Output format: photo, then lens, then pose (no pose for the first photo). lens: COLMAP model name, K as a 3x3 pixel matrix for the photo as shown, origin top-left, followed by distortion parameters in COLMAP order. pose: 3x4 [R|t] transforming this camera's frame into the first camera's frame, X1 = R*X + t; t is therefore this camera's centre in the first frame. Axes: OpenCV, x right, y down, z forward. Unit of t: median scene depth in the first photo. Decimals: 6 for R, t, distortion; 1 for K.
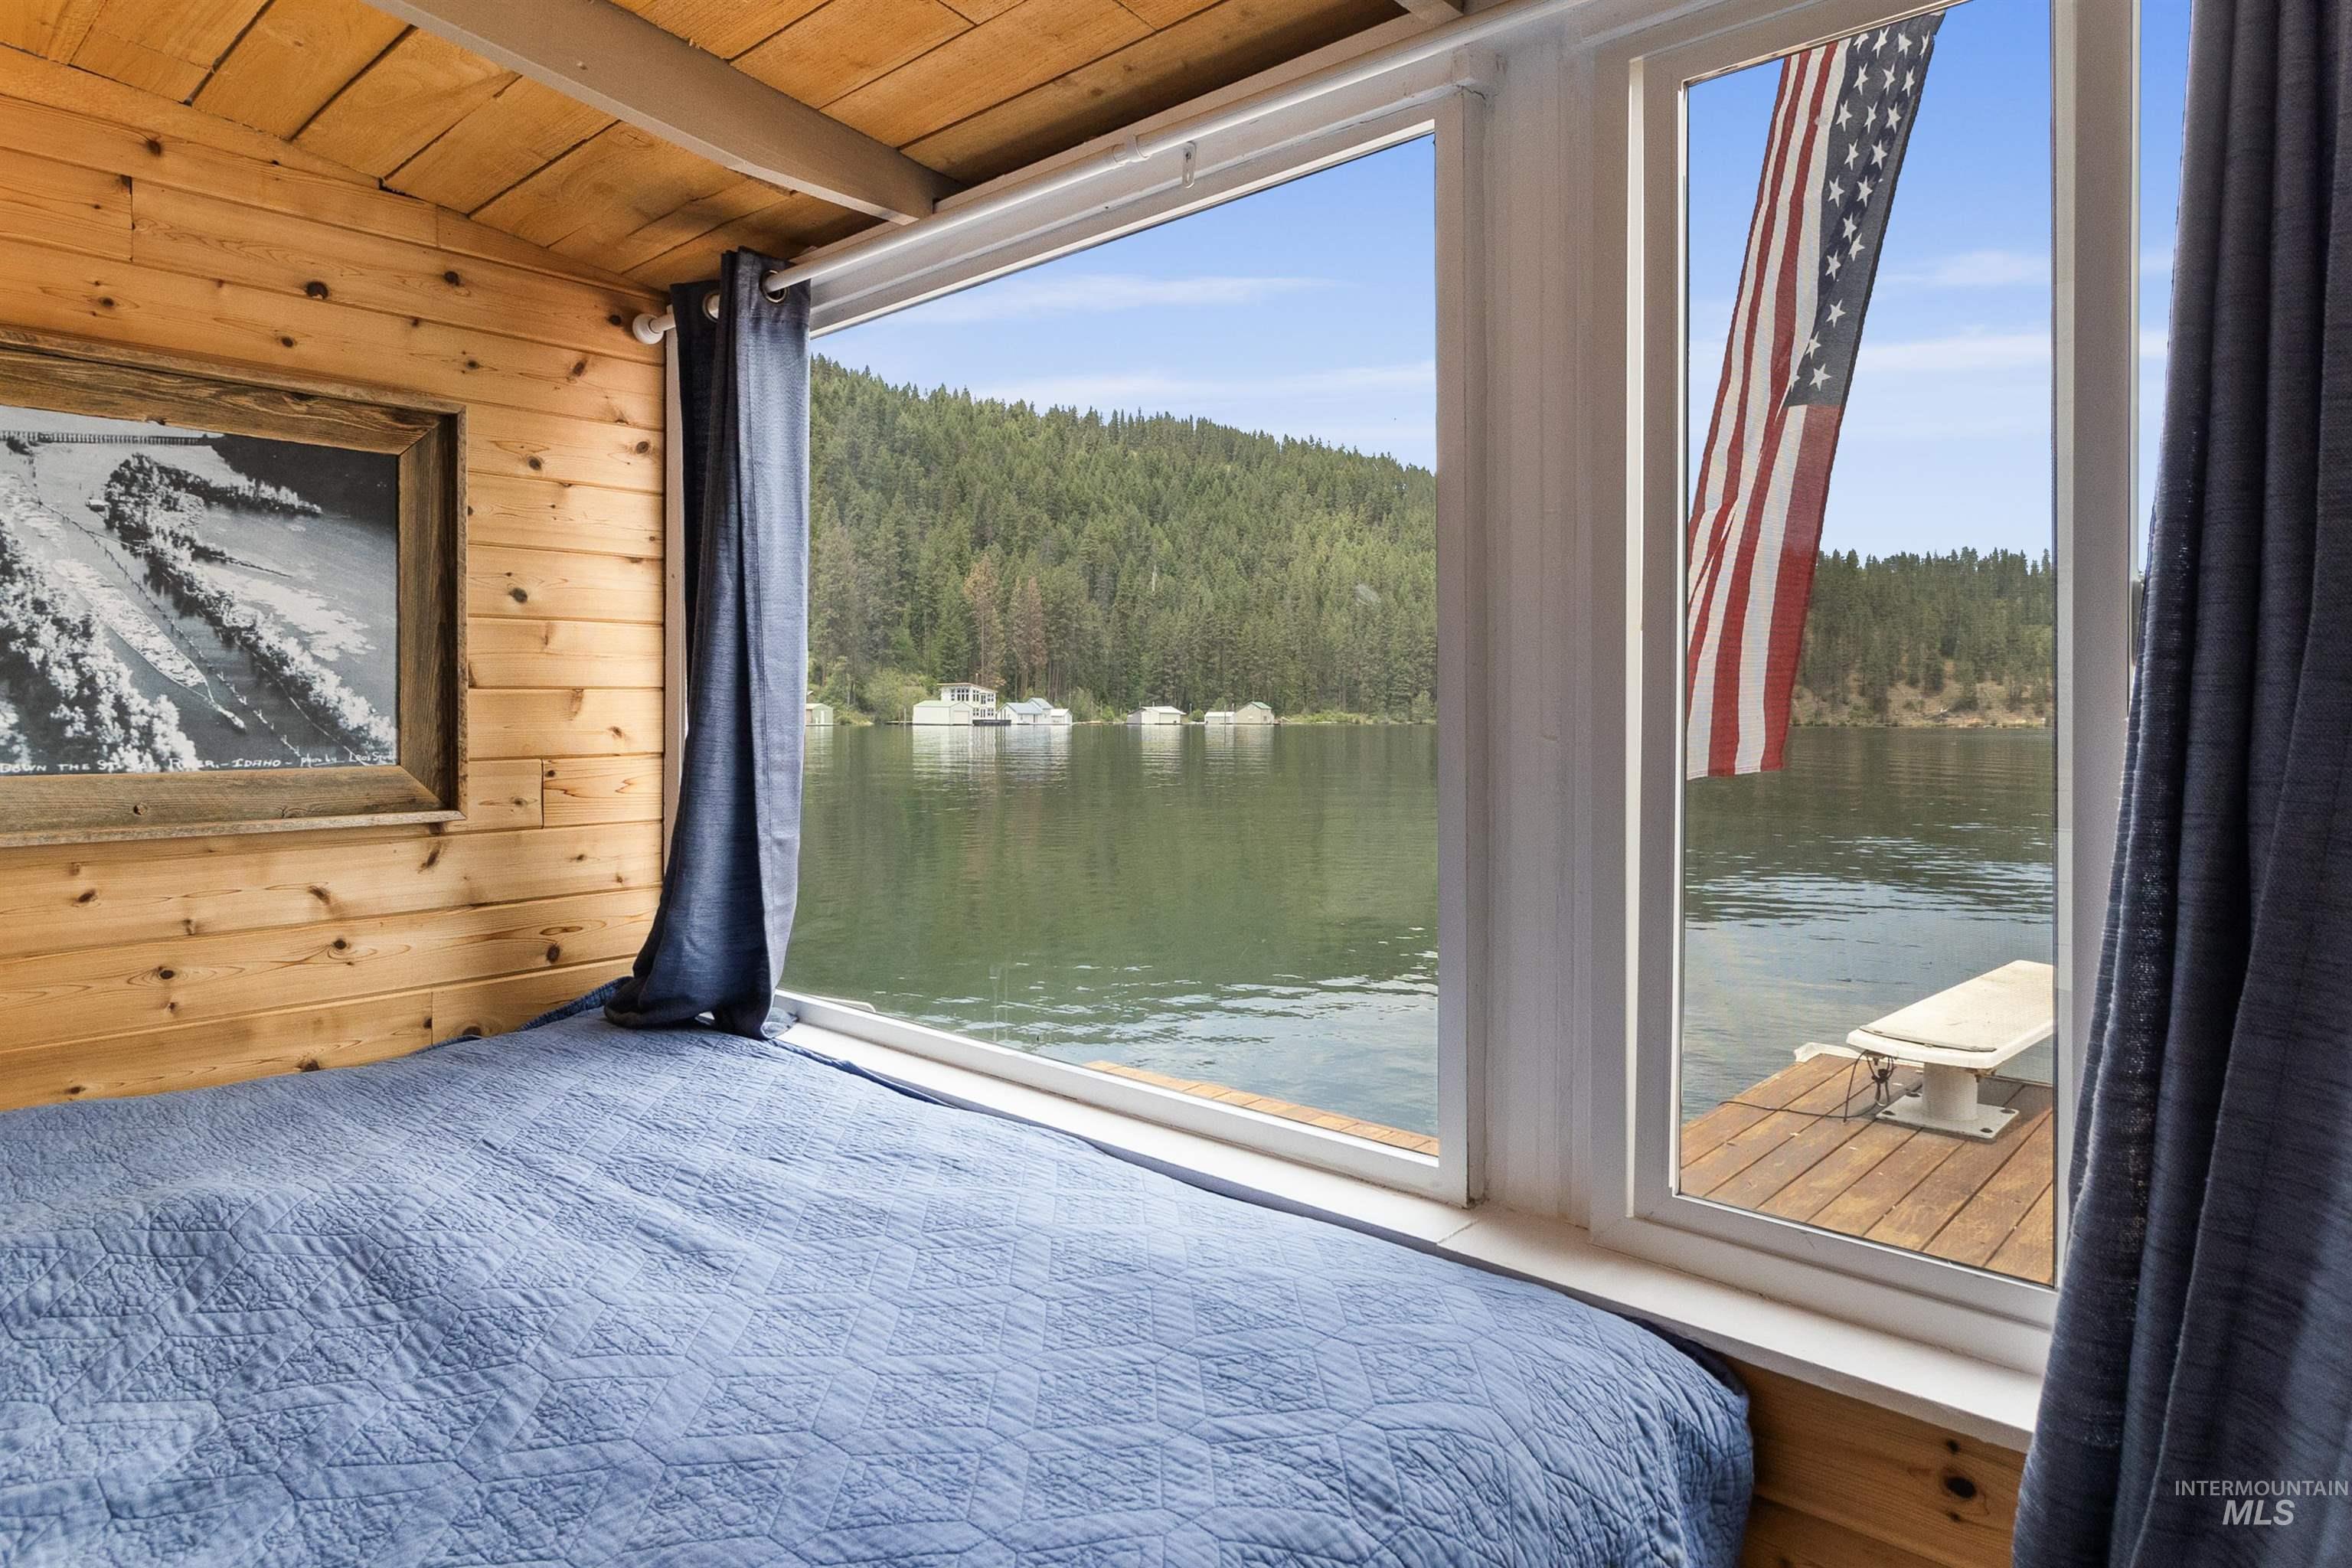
lens RADIAL K [[1370.7, 0, 1180.5], [0, 1370.7, 699.9], [0, 0, 1]] dist [0.001741, -0.003534]
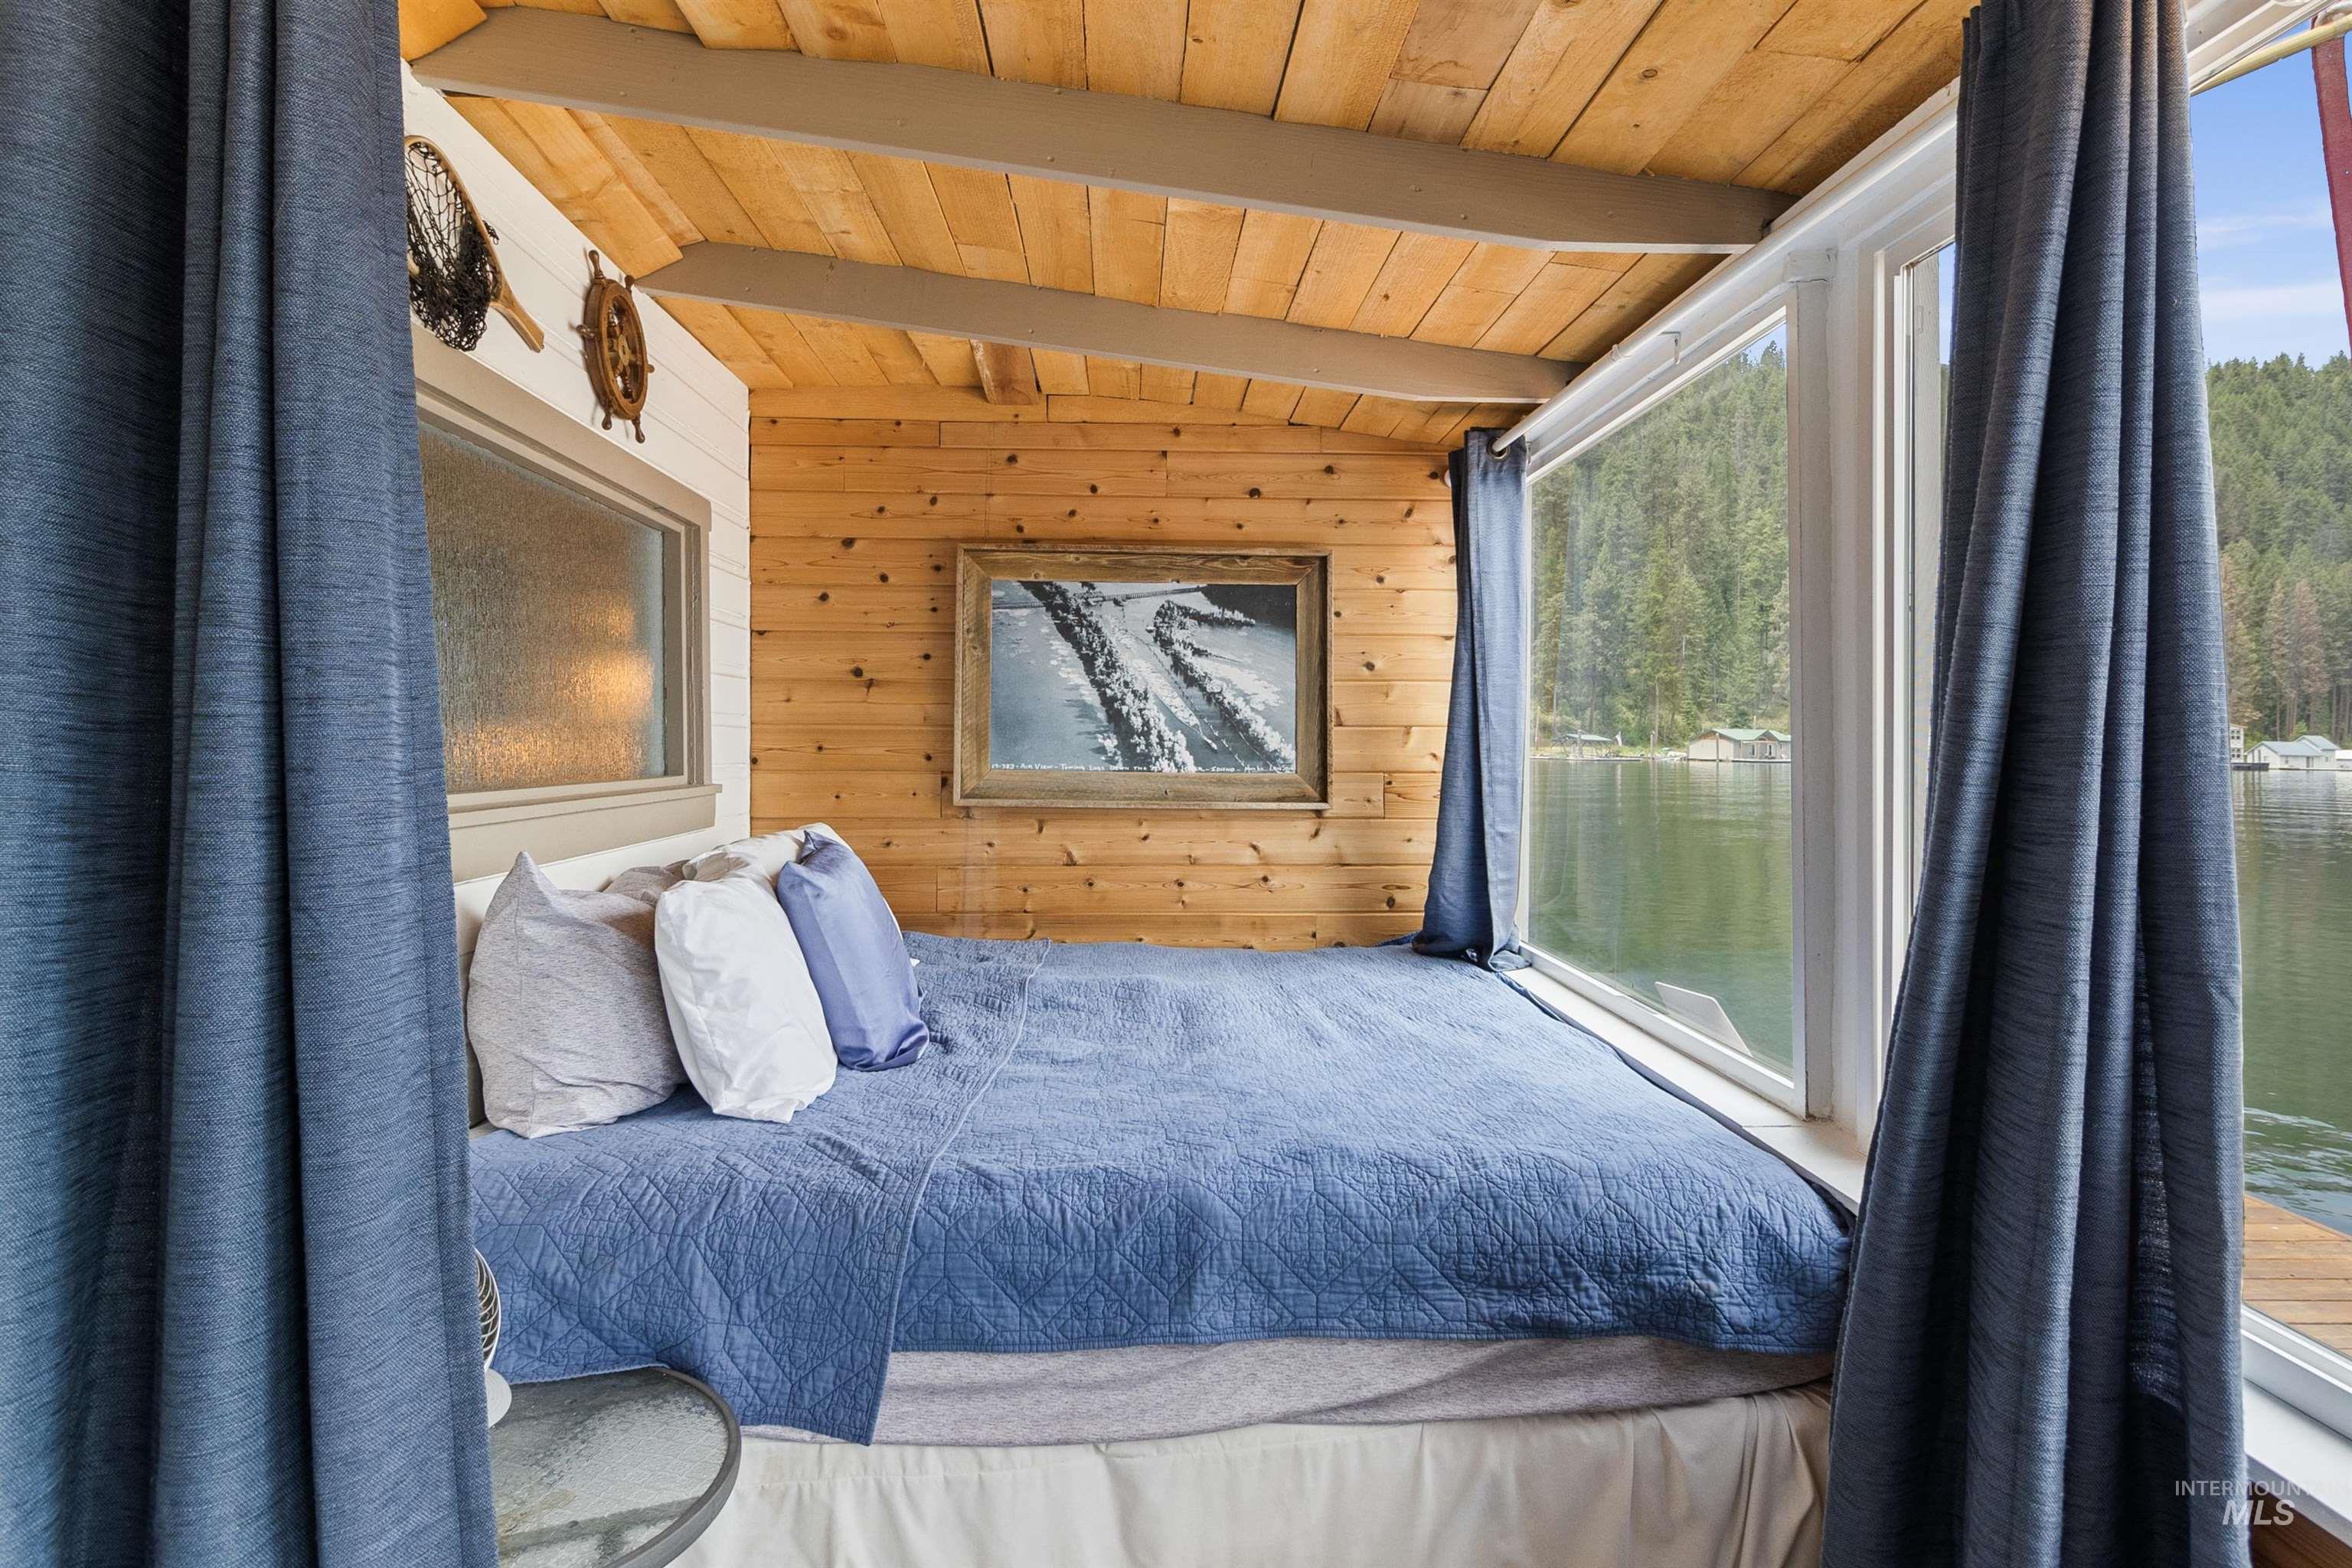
lens RADIAL K [[1376.8, 0, 1156.8], [0, 1376.8, 710.8], [0, 0, 1]] dist [0.000673, 0.000639]
pose [[0.690590, -0.007754, -0.723205, 0.516723], [-0.005014, 0.999867, -0.015508, -0.001037], [0.723229, 0.014336, 0.690459, -0.263909]]
